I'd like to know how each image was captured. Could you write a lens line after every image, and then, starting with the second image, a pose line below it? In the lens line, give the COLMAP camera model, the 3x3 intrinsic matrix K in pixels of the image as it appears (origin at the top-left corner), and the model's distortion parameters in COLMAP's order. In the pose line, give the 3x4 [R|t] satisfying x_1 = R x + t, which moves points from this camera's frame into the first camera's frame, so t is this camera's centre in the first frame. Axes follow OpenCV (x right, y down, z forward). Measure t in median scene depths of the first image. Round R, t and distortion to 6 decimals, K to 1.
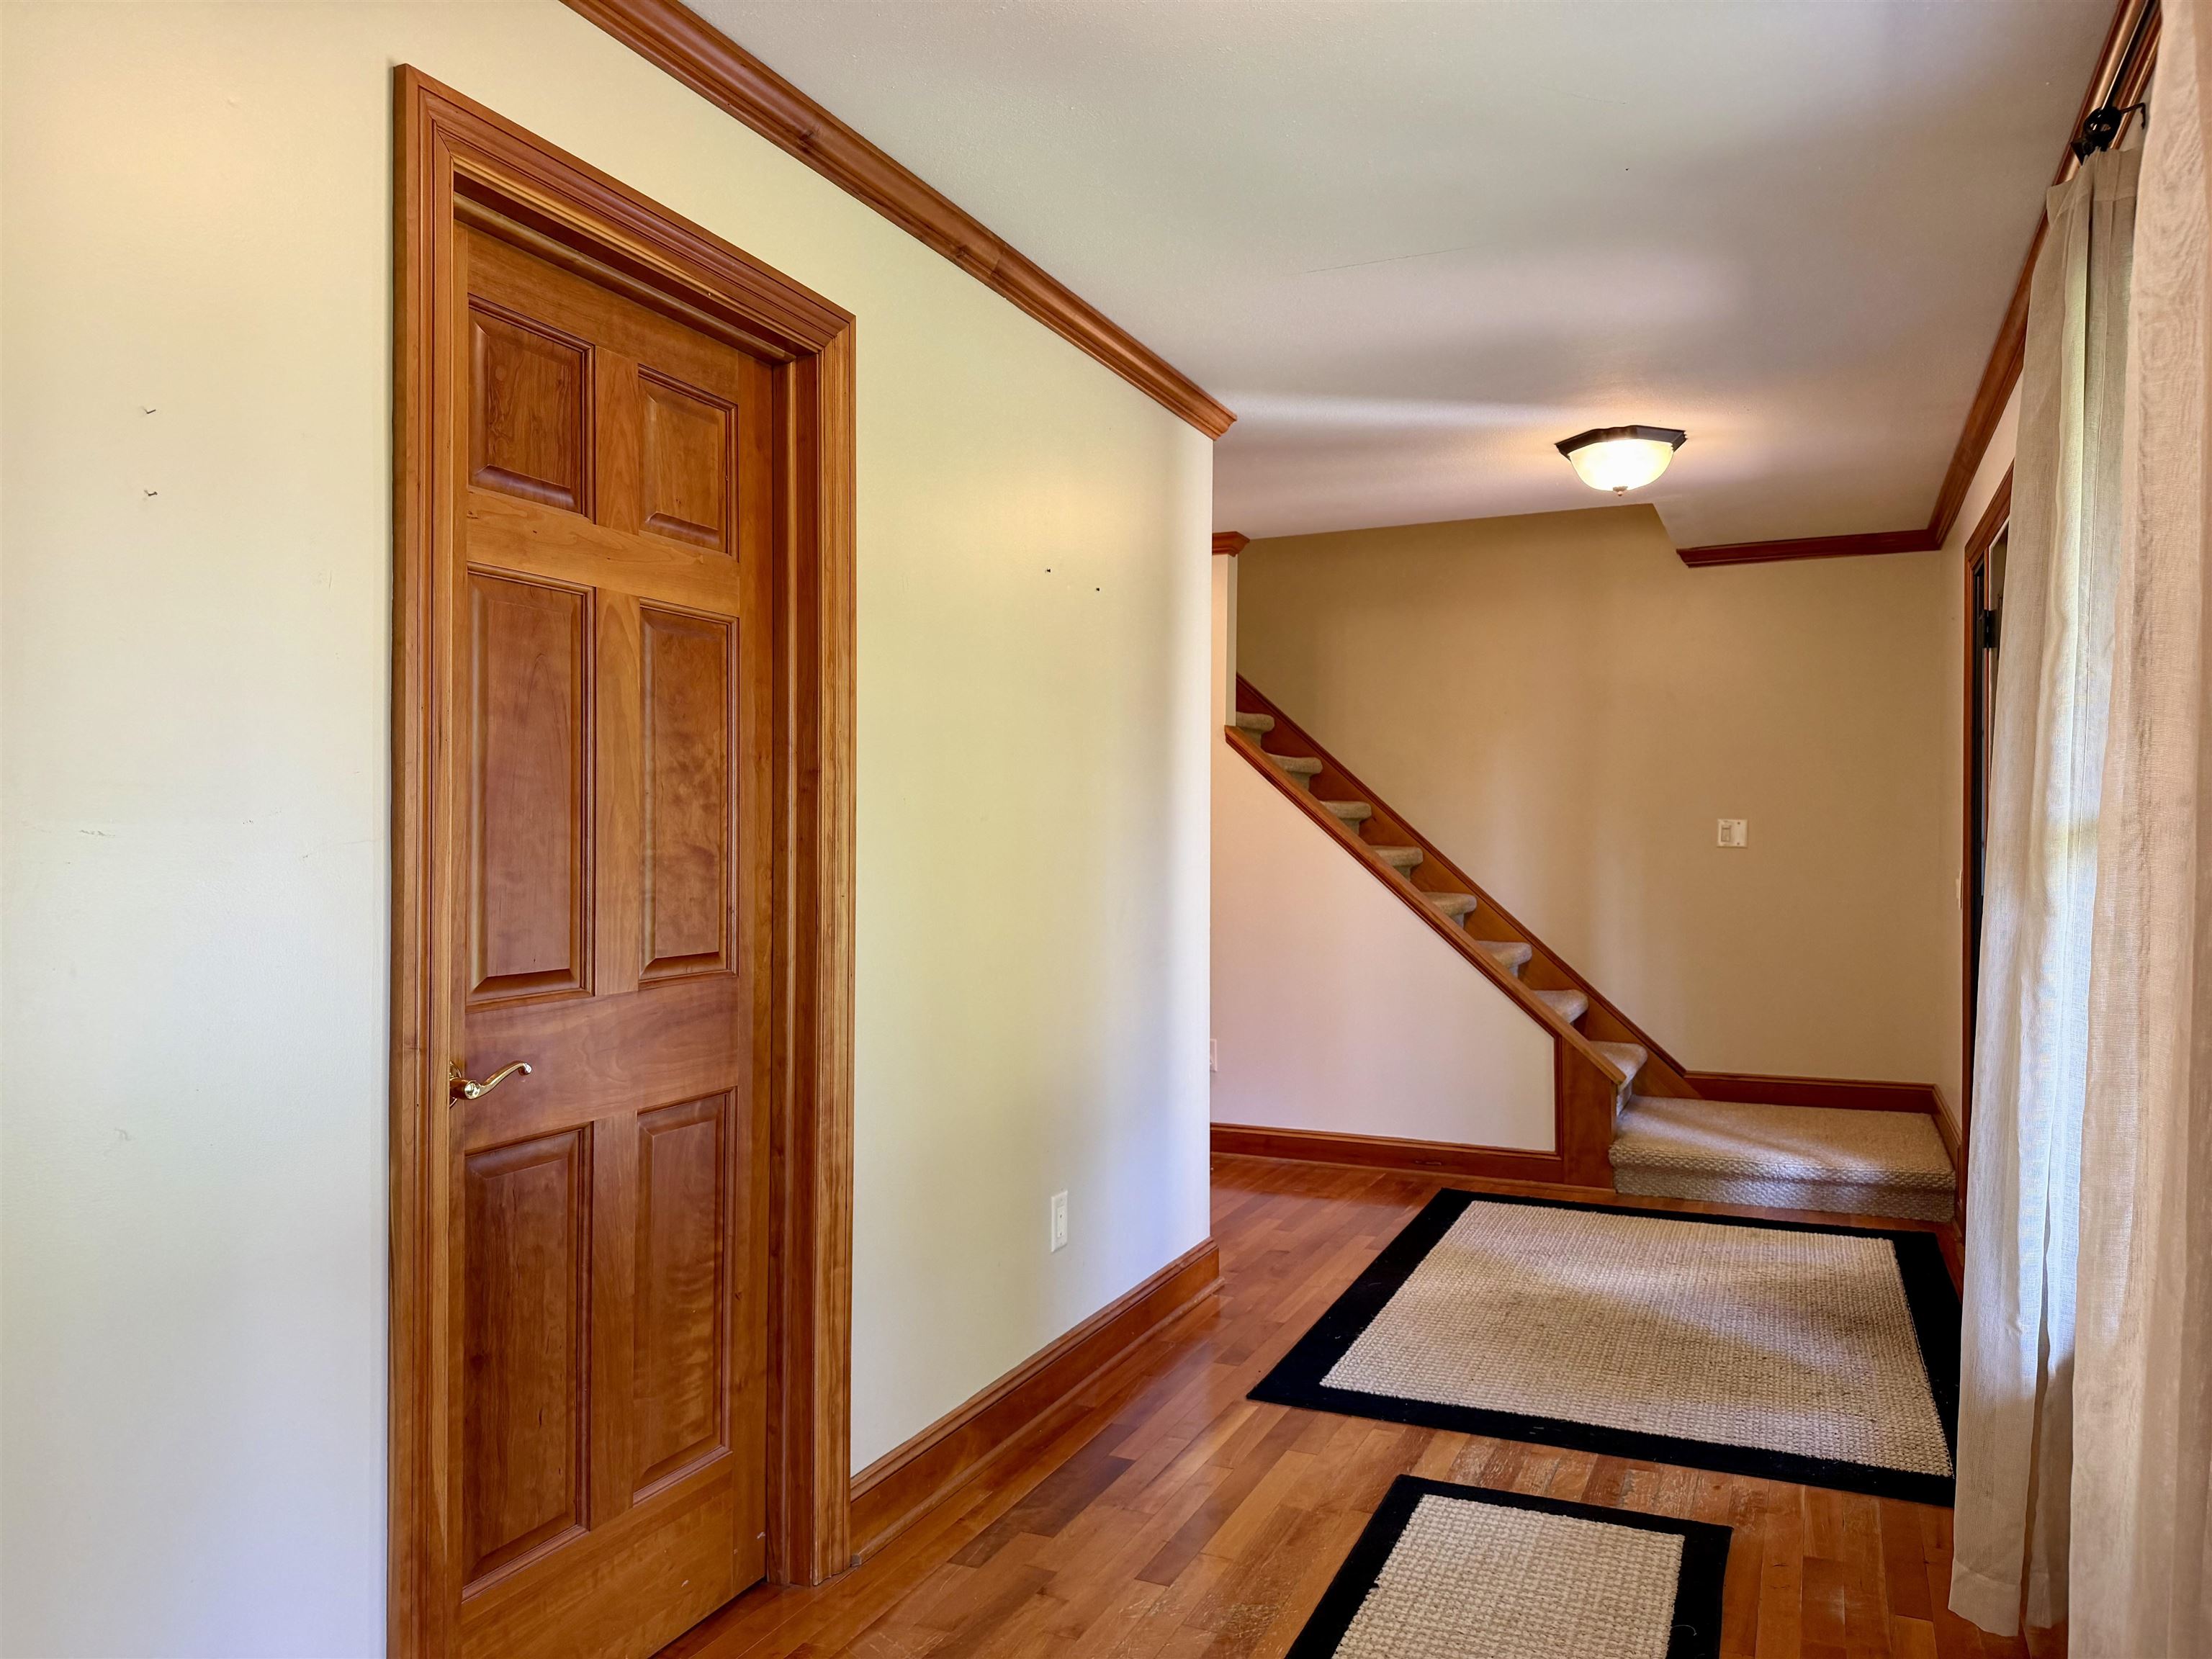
lens RADIAL K [[1552.7, 0, 1027.1], [0, 1552.7, 835.2], [0, 0, 1]] dist [0.003682, -0.039901]
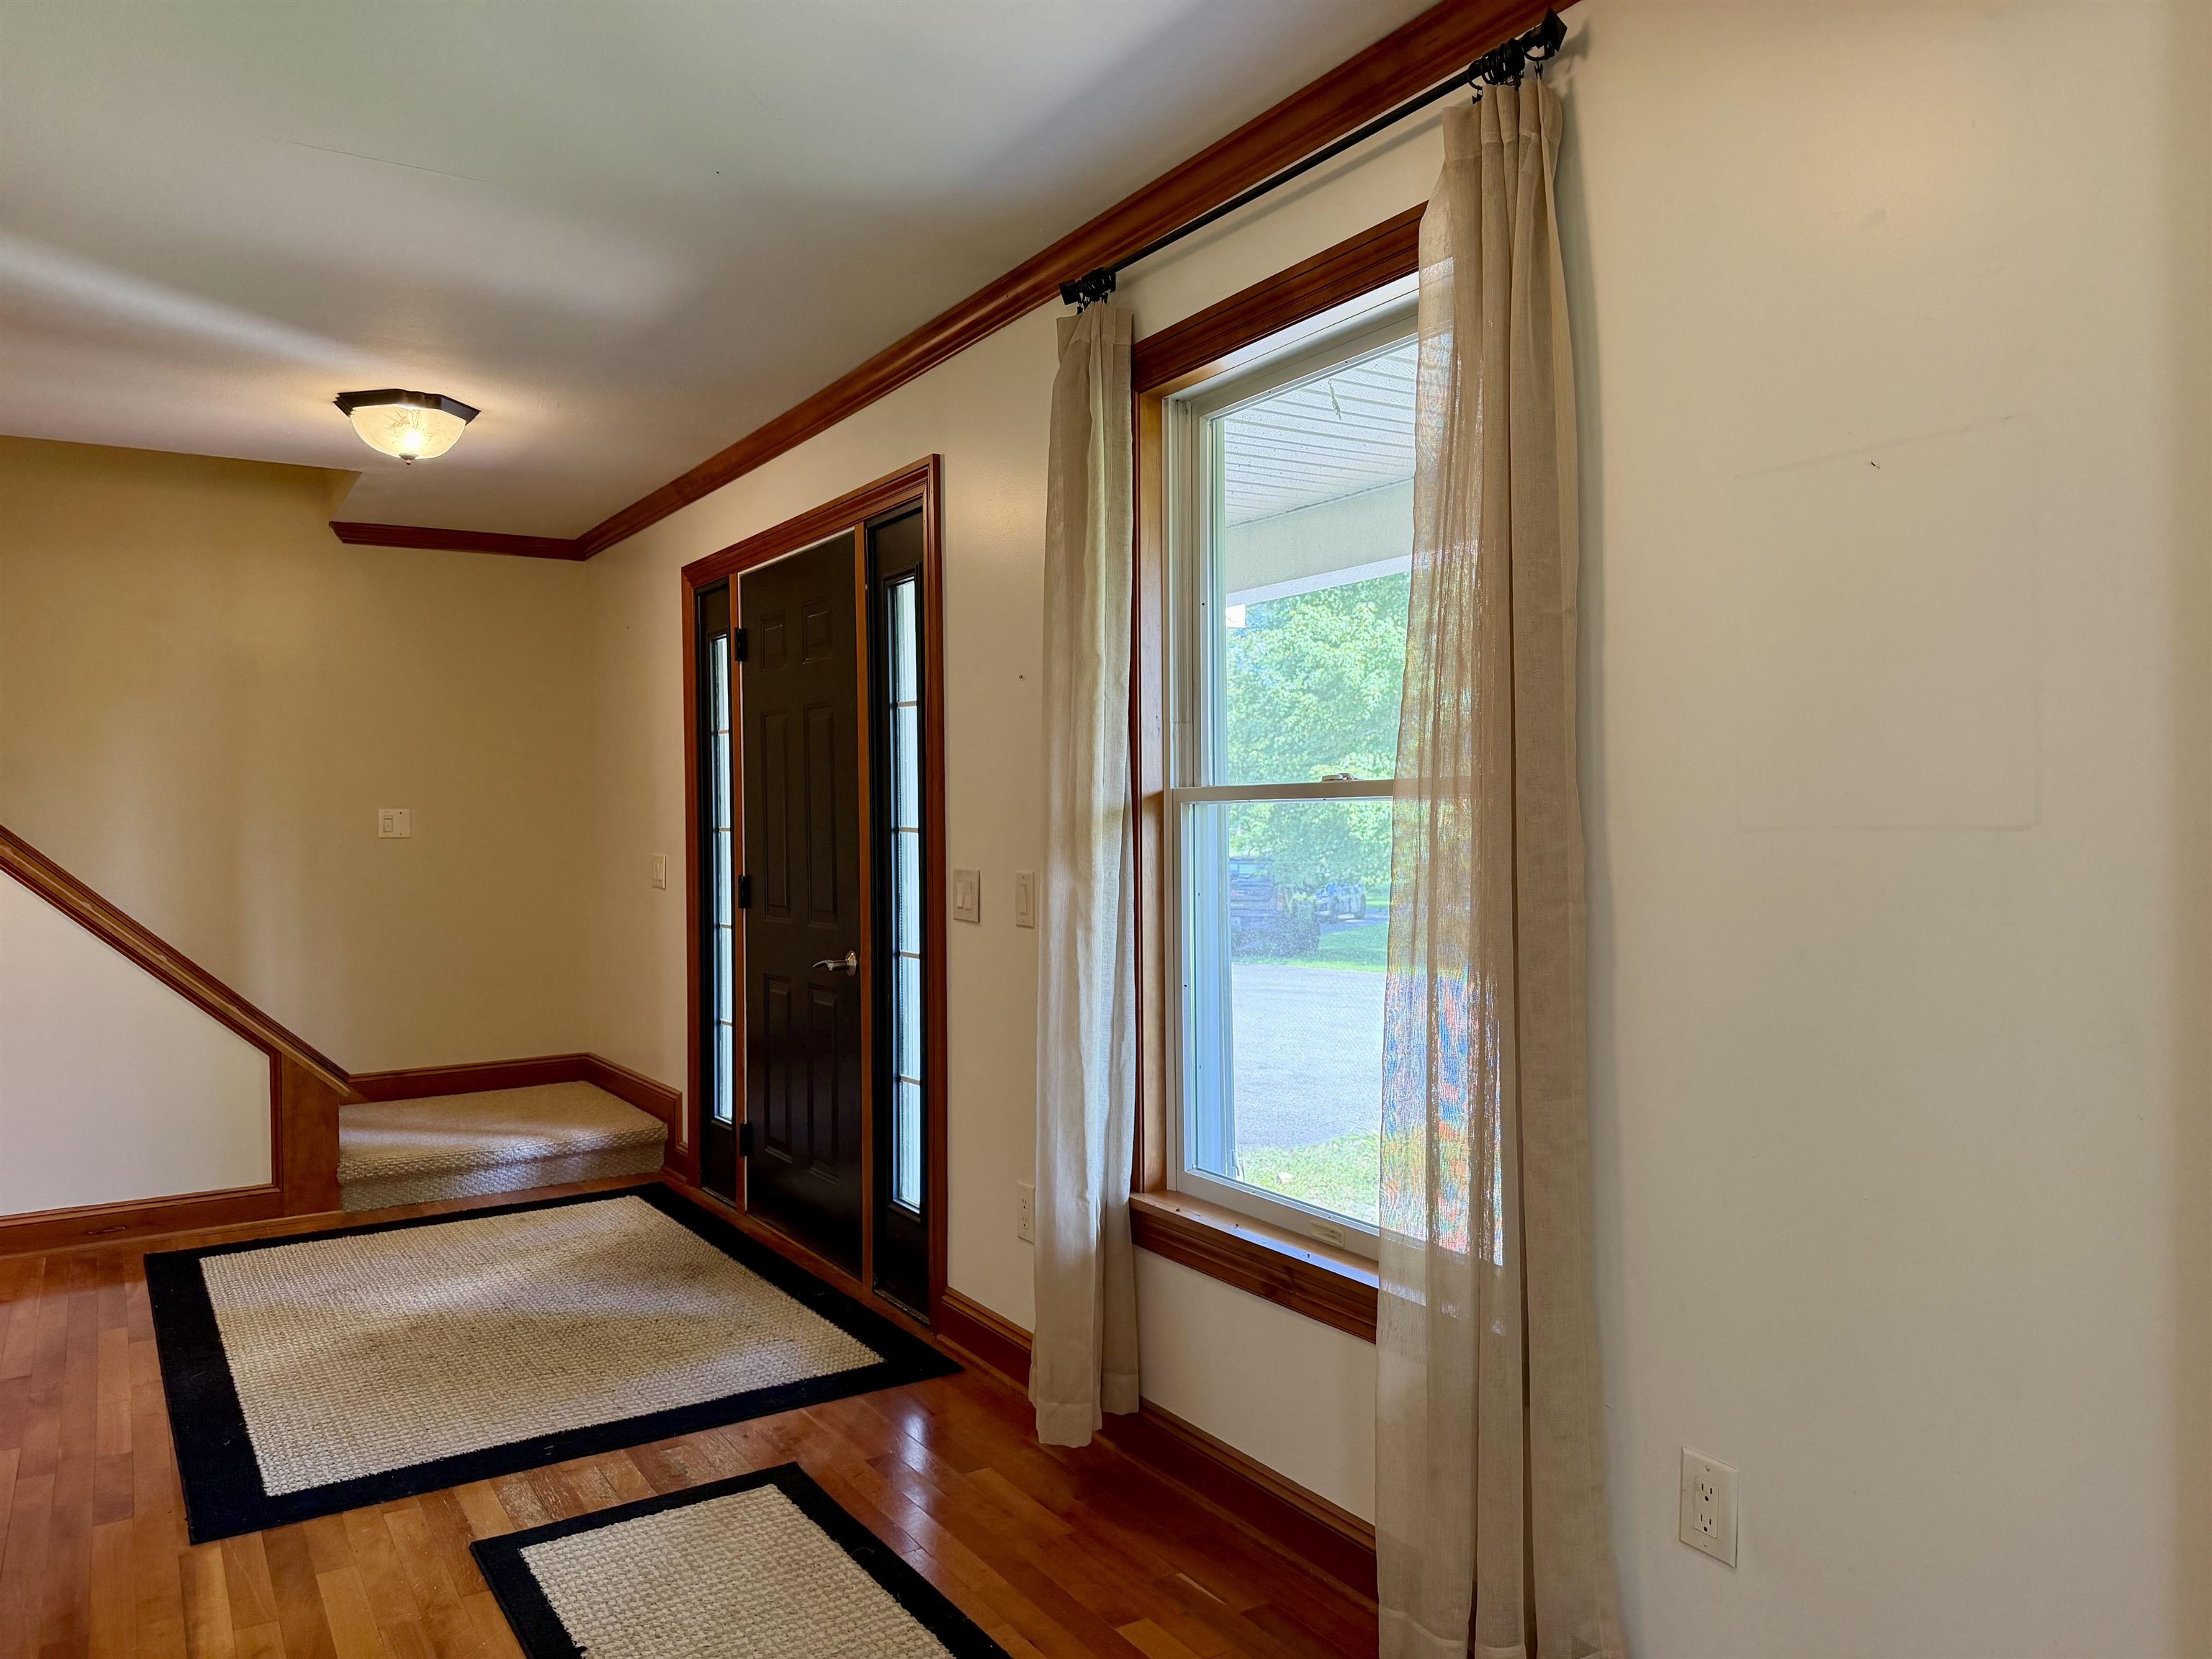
lens RADIAL K [[1616.8, 0, 1074.8], [0, 1616.8, 824.1], [0, 0, 1]] dist [-0.006705, 0.001546]
pose [[0.537891, -0.017897, 0.842824, -0.235348], [0.019931, 0.999765, 0.008509, -0.001037], [-0.842779, 0.012221, 0.538121, 0.139313]]
